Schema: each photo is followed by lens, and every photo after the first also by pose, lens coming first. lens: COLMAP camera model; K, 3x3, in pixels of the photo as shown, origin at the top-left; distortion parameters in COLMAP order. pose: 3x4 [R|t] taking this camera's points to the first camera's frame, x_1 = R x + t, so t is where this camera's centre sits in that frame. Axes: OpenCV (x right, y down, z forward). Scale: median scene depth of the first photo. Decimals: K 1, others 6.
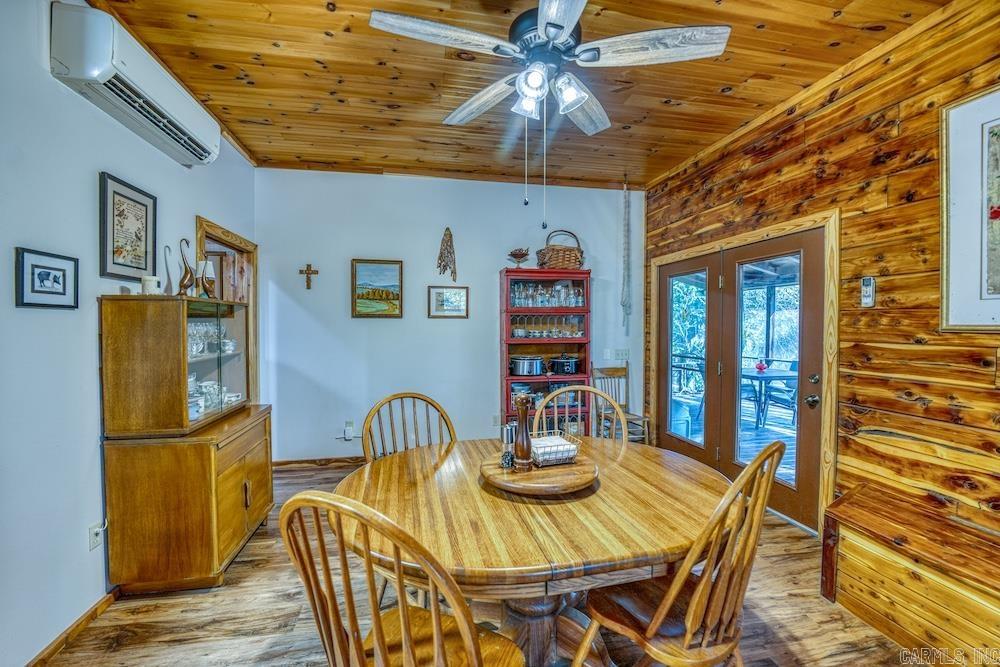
lens RADIAL K [[419.2, 0, 501.1], [0, 419.2, 334.5], [0, 0, 1]] dist [-0.032599, 0.004561]
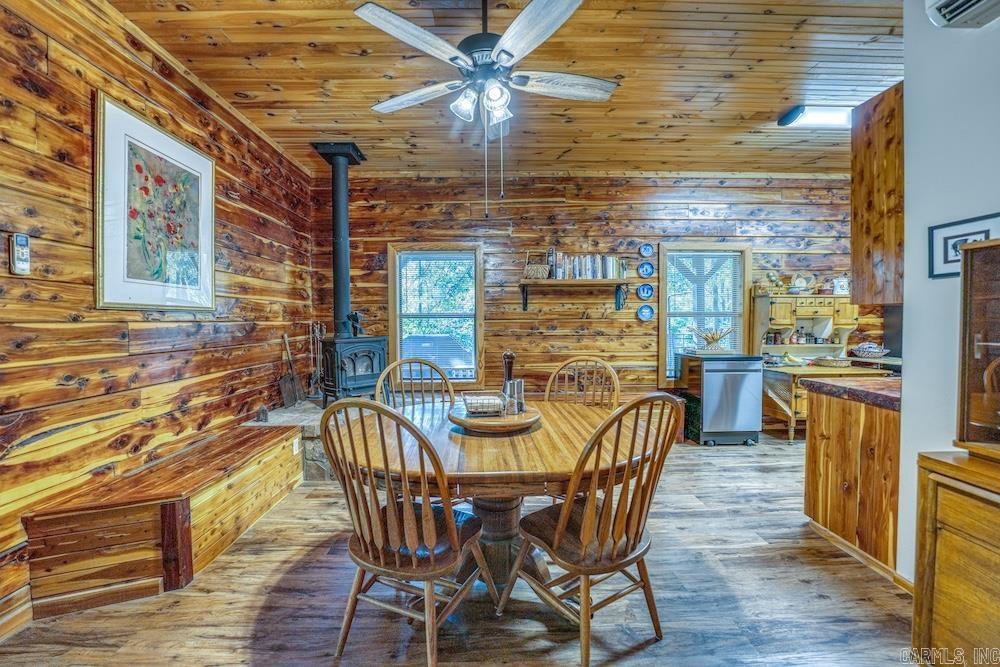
lens RADIAL K [[419.2, 0, 501.1], [0, 419.2, 334.5], [0, 0, 1]] dist [-0.032599, 0.004561]
pose [[-0.990085, 0.004158, 0.140411, -0.074758], [0.012981, 0.997993, 0.061976, 0.007751], [-0.139871, 0.063184, -0.988152, 1.966095]]
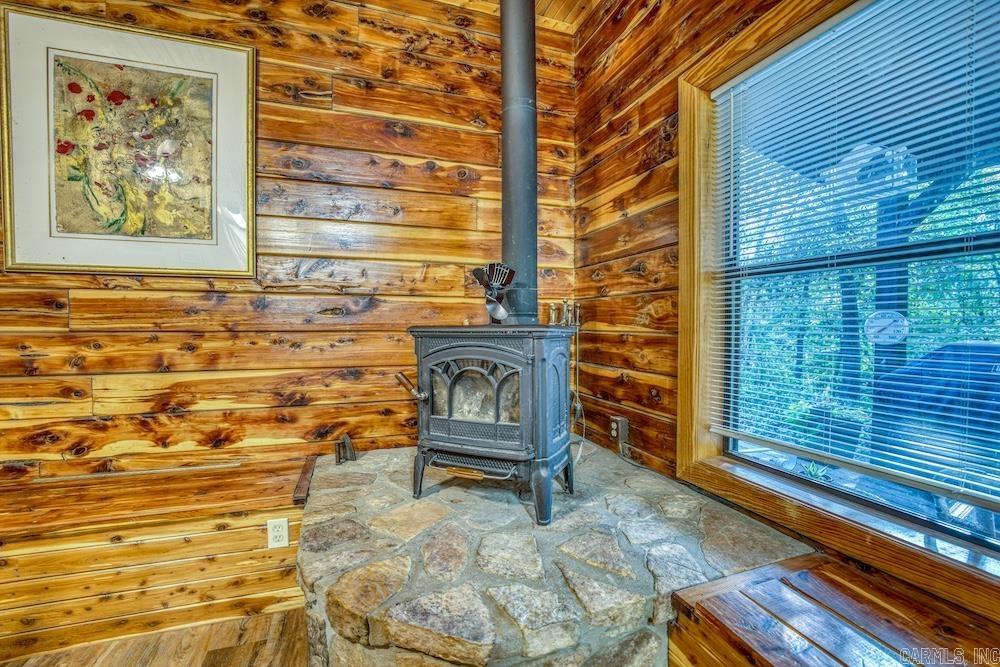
lens RADIAL K [[419.2, 0, 501.1], [0, 419.2, 334.5], [0, 0, 1]] dist [-0.032599, 0.004561]
pose [[-0.158725, -0.024340, 0.987023, 0.086495], [0.028278, 0.999174, 0.029187, 0.135789], [-0.986918, 0.032544, -0.157906, 0.118190]]
